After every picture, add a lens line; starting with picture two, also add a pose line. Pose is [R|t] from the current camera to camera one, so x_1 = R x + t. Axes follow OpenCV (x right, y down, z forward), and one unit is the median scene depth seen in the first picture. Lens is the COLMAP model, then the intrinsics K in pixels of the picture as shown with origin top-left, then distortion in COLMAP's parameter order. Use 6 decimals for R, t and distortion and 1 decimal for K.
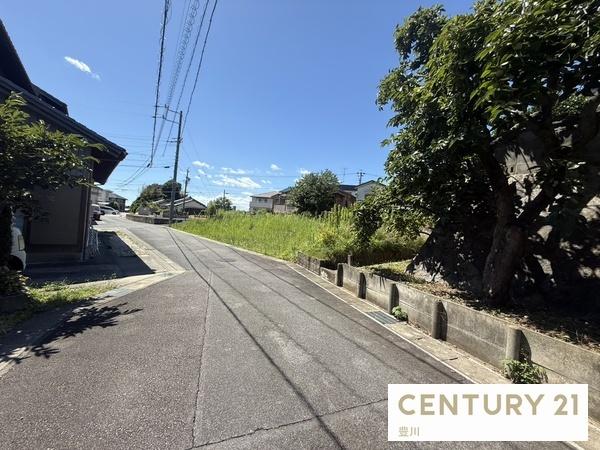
lens RADIAL K [[236.6, 0, 300.0], [0, 236.6, 225.0], [0, 0, 1]] dist [-0.001885, -0.000283]
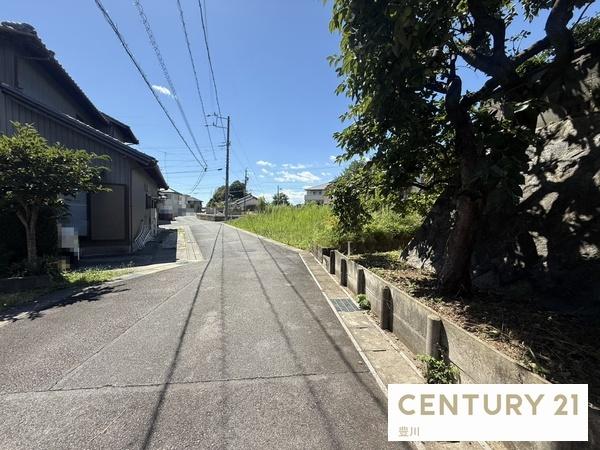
lens RADIAL K [[236.6, 0, 300.0], [0, 236.6, 225.0], [0, 0, 1]] dist [-0.001885, -0.000283]
pose [[0.966229, -0.045698, -0.253601, 0.418785], [0.054165, 0.998180, 0.026503, 0.038667], [0.251929, -0.039344, 0.966946, 0.058374]]
